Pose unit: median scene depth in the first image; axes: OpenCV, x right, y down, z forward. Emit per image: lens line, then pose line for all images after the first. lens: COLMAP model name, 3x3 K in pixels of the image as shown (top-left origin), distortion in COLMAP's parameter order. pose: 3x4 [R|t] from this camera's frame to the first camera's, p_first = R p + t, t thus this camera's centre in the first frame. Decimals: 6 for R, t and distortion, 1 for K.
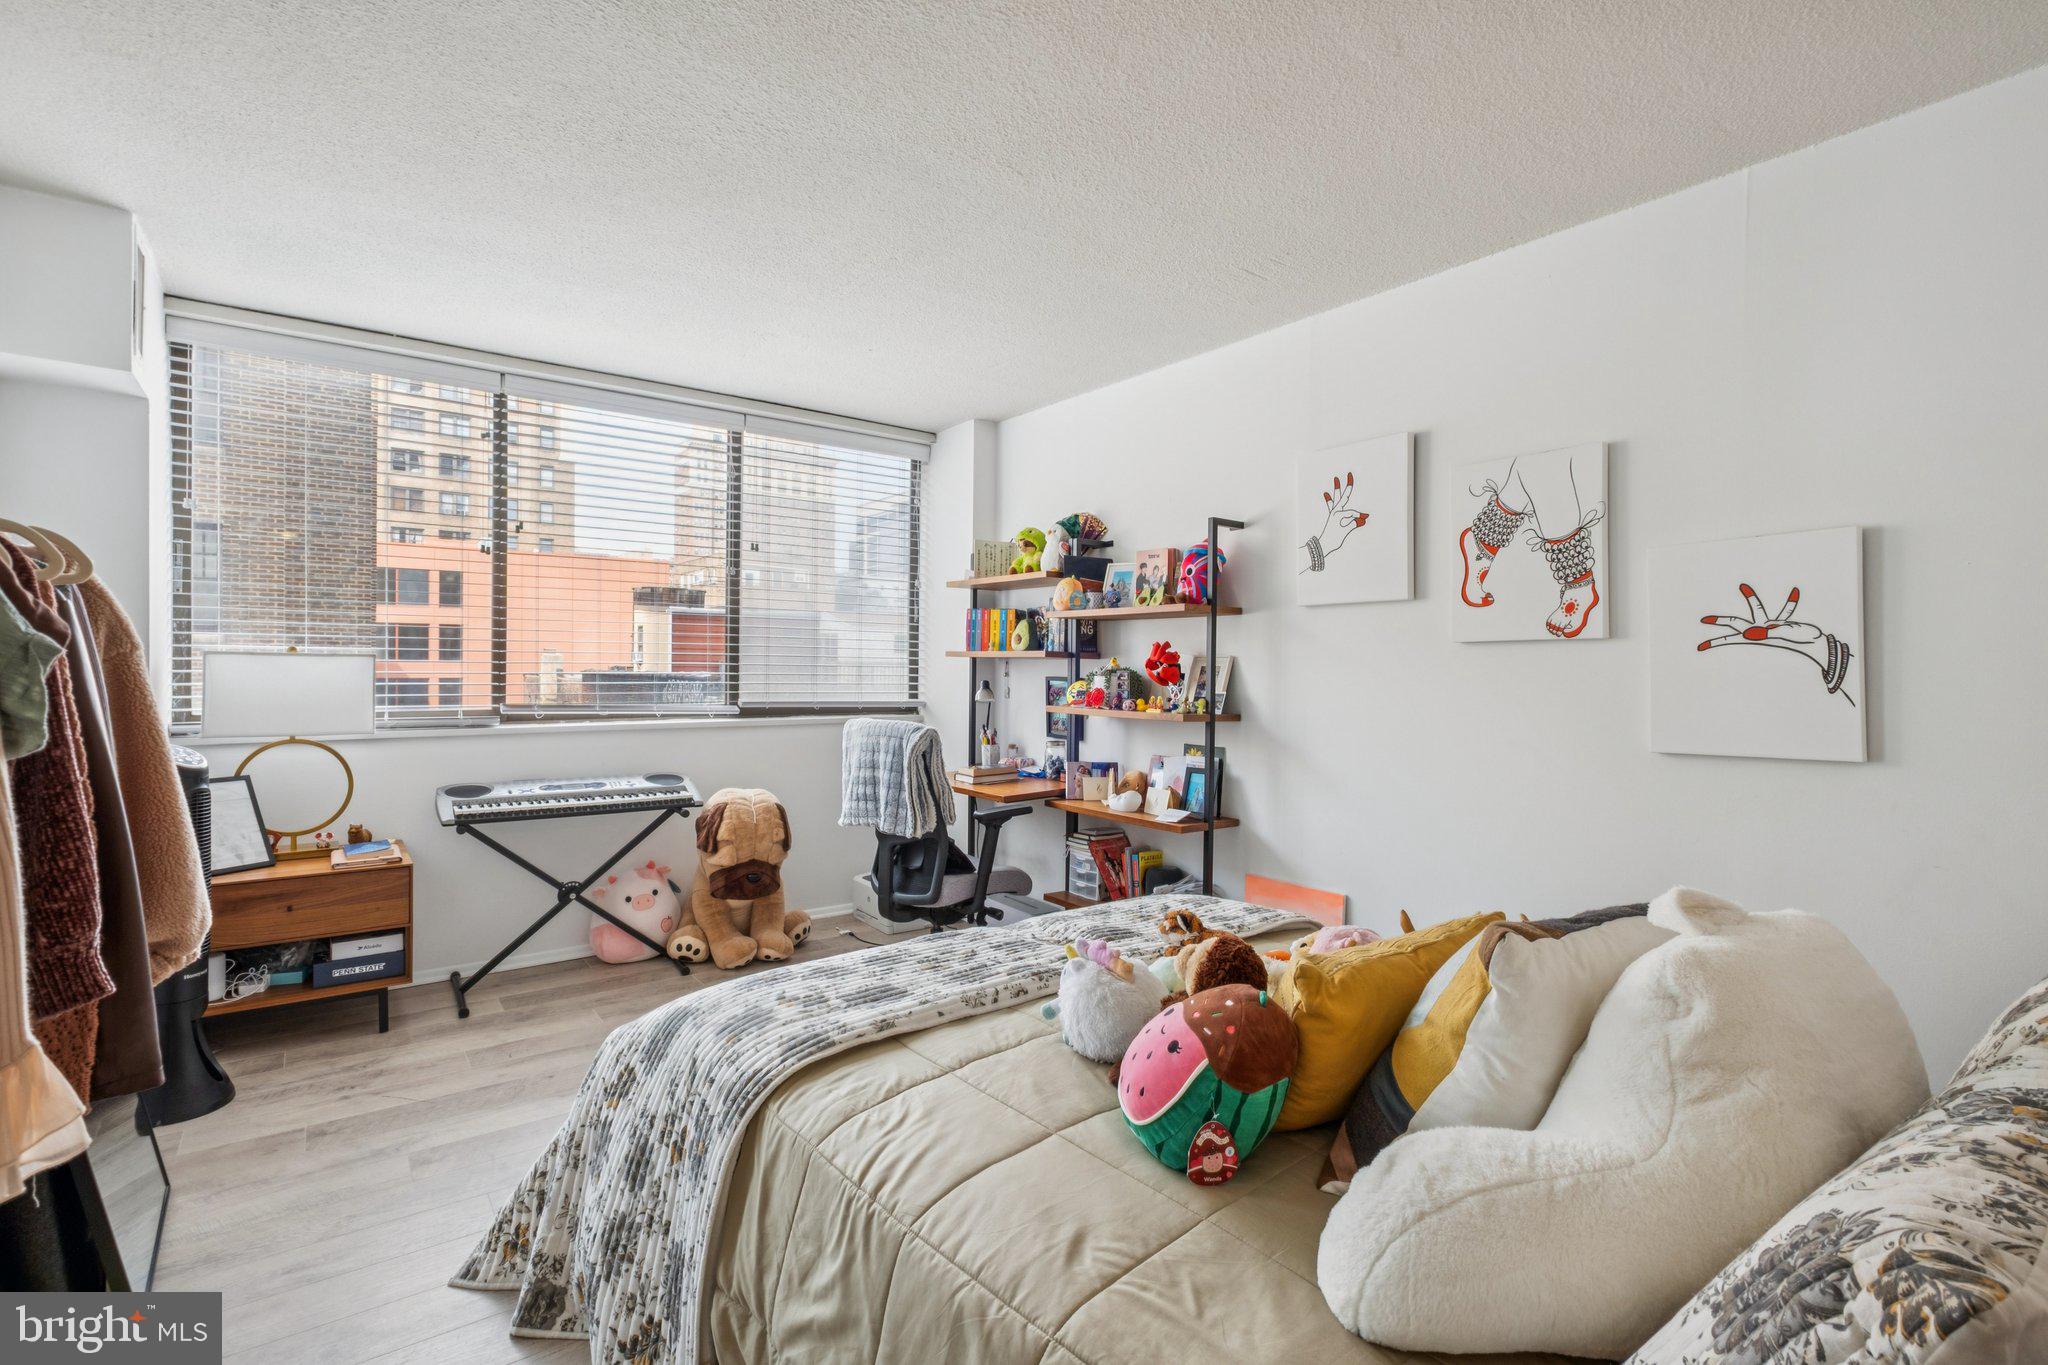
lens RADIAL K [[943.1, 0, 1017.7], [0, 943.1, 660.8], [0, 0, 1]] dist [-0.000363, -0.000024]
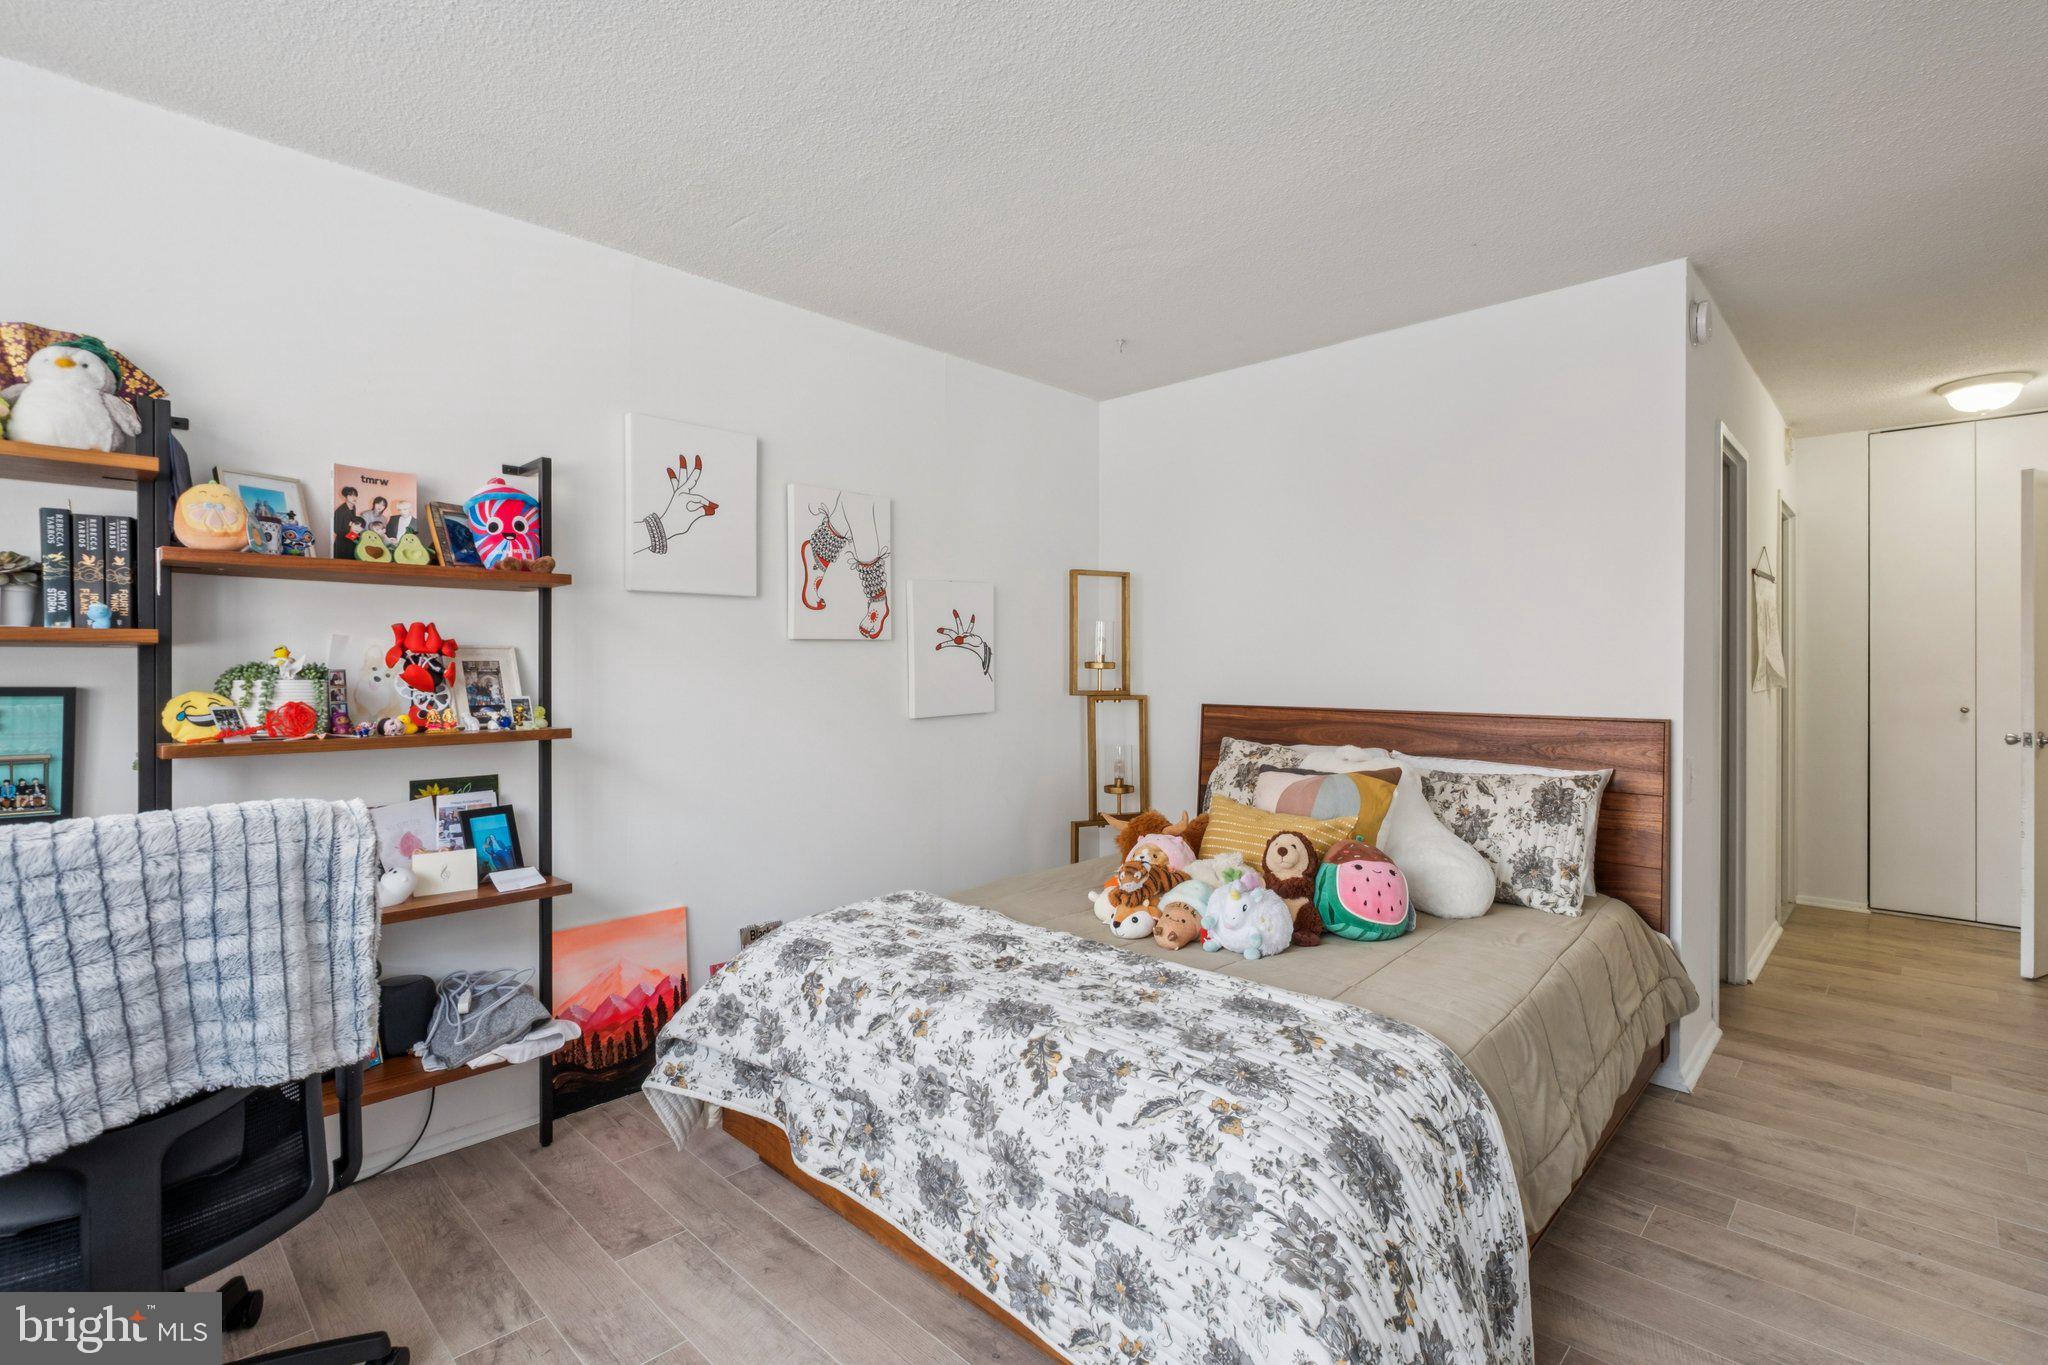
lens RADIAL K [[943.1, 0, 1017.7], [0, 943.1, 660.8], [0, 0, 1]] dist [-0.000363, -0.000024]
pose [[-0.149974, -0.005750, 0.988673, -0.715194], [-0.007111, 0.999963, 0.004737, -0.001018], [-0.988664, -0.006320, -0.150010, 0.936560]]
